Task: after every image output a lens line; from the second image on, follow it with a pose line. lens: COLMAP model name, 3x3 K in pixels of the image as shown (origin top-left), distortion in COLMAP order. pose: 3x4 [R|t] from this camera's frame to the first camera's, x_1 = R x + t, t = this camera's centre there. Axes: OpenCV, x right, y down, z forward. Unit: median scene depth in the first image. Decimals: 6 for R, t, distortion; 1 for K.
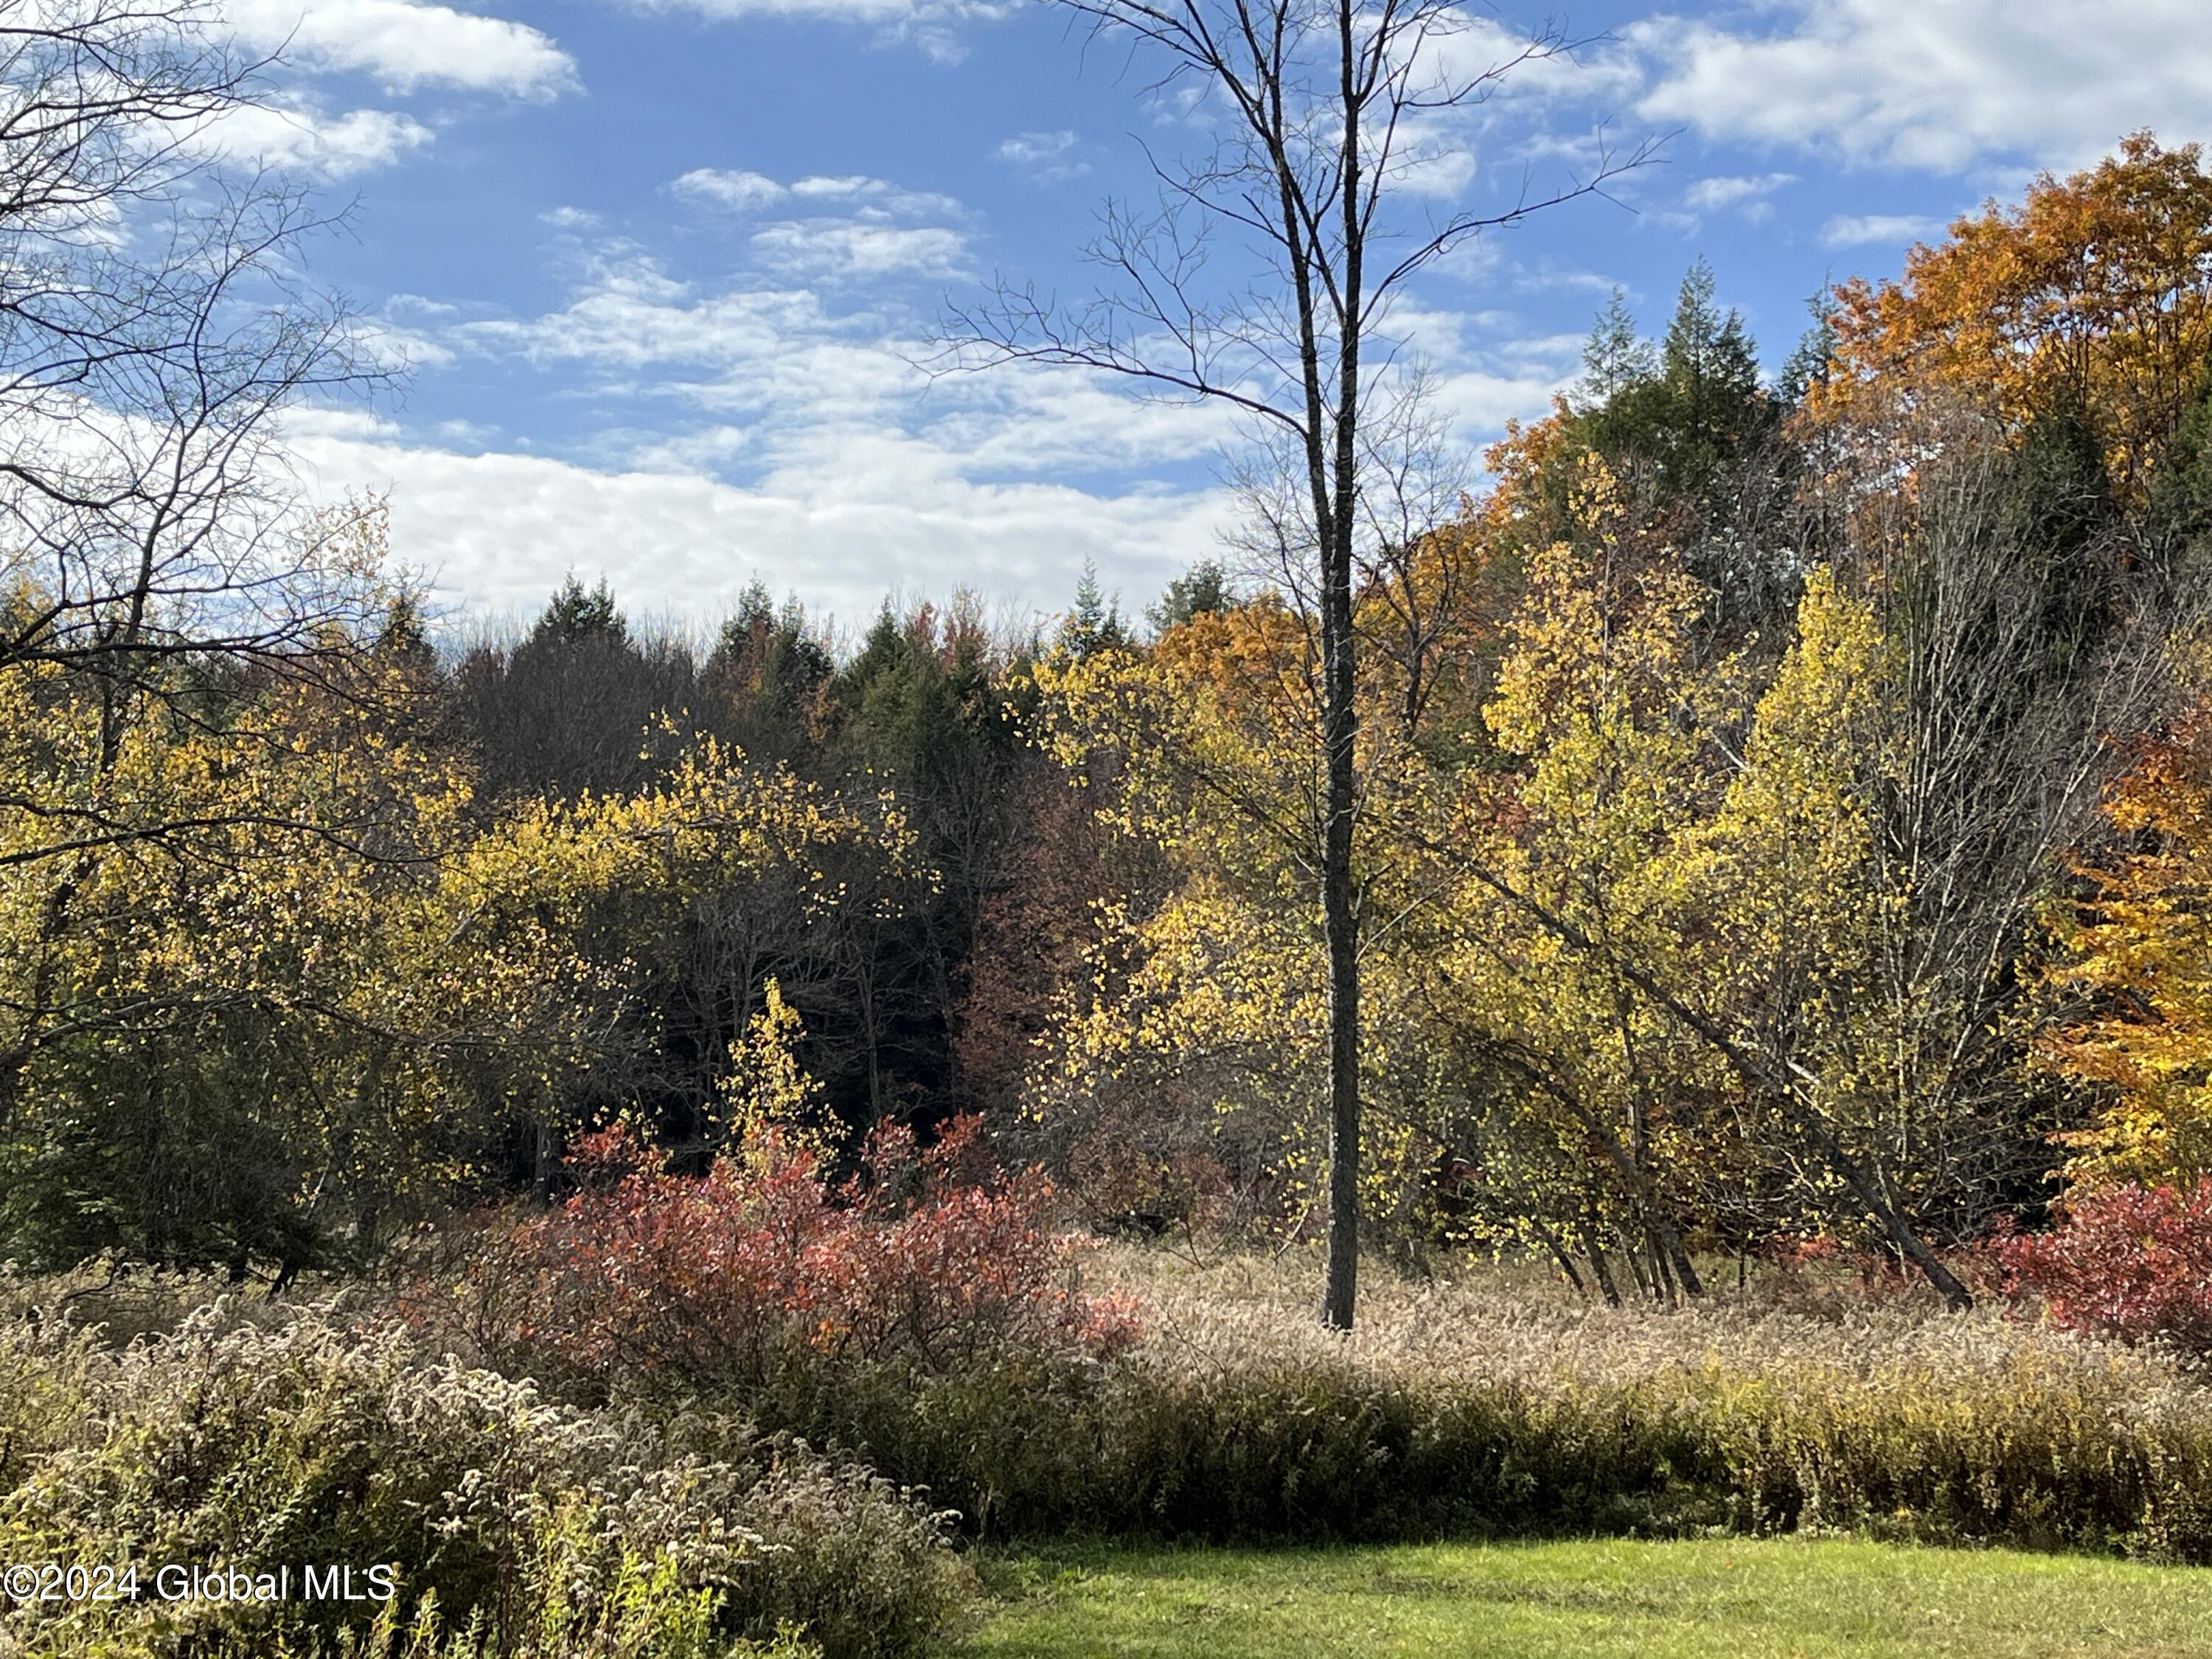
lens RADIAL K [[3439.0, 0, 1119.1], [0, 3439.0, 820.6], [0, 0, 1]] dist [0.110061, 0.000000]
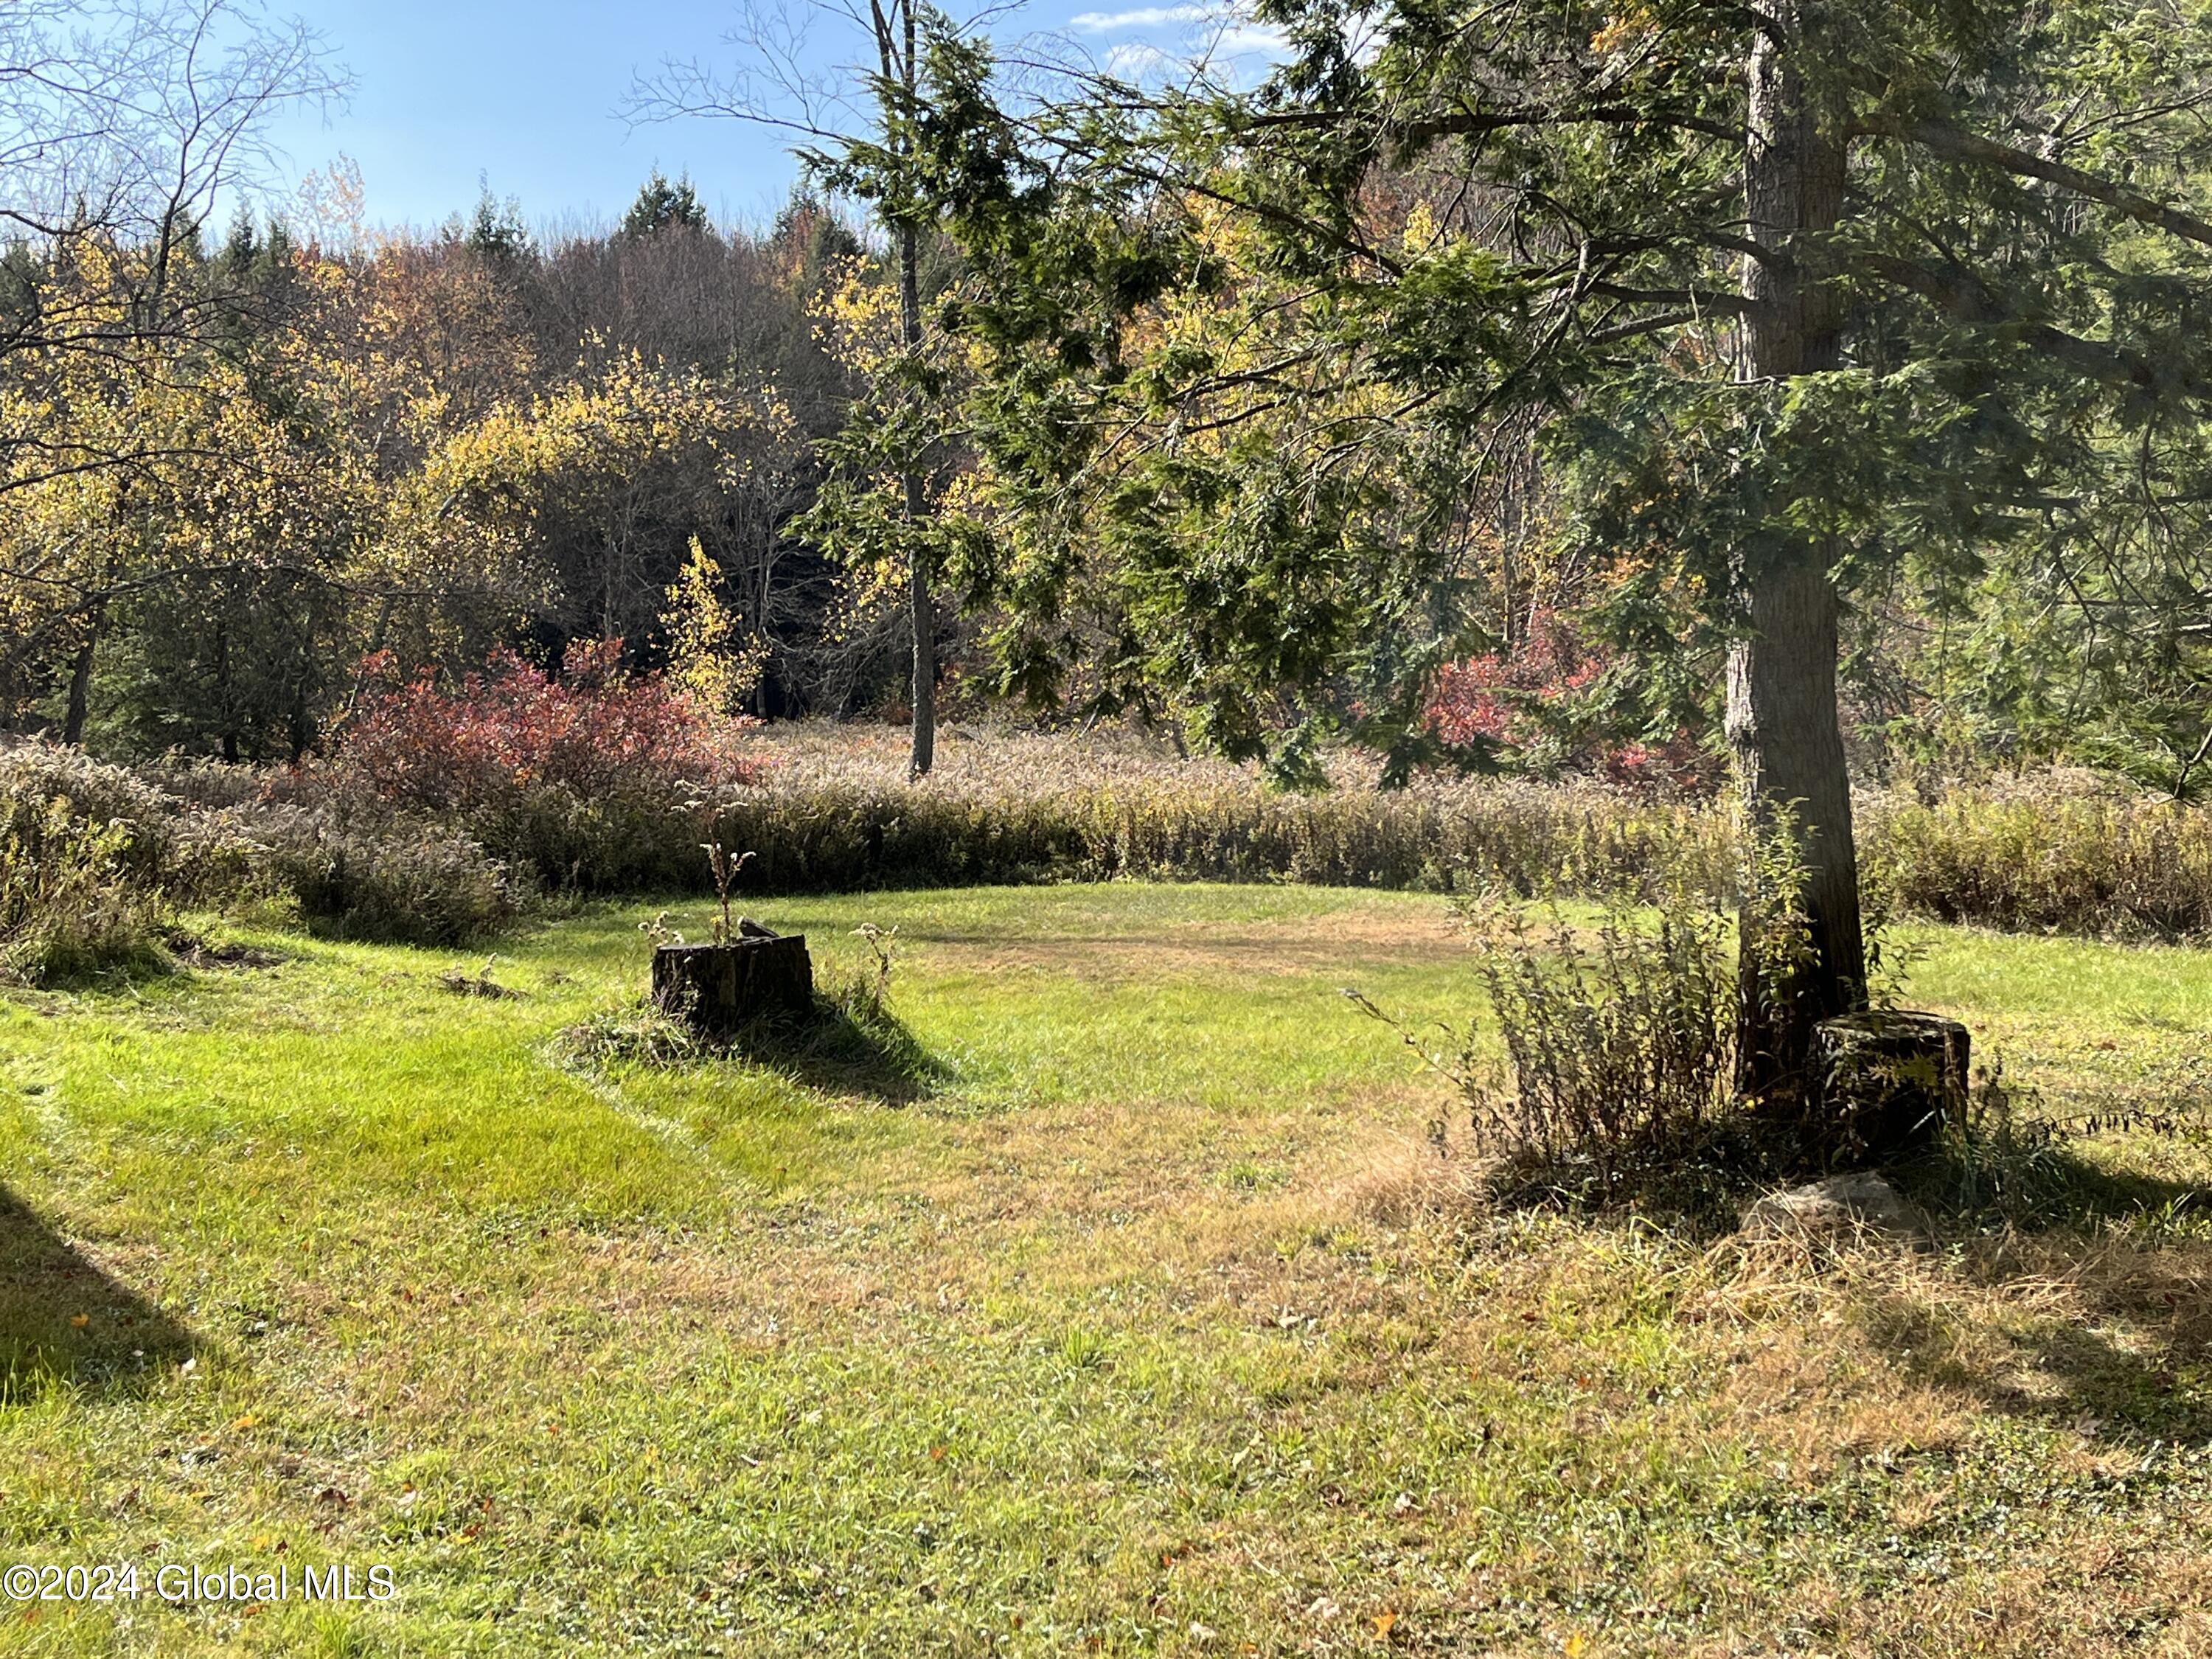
lens RADIAL K [[3018.8, 0, 1102.0], [0, 3018.8, 846.4], [0, 0, 1]] dist [-0.003944, 0.000000]
pose [[0.999488, -0.022775, -0.022469, 0.079041], [0.025968, 0.987740, 0.153931, -0.009981], [0.018687, -0.154436, 0.987826, -0.139105]]
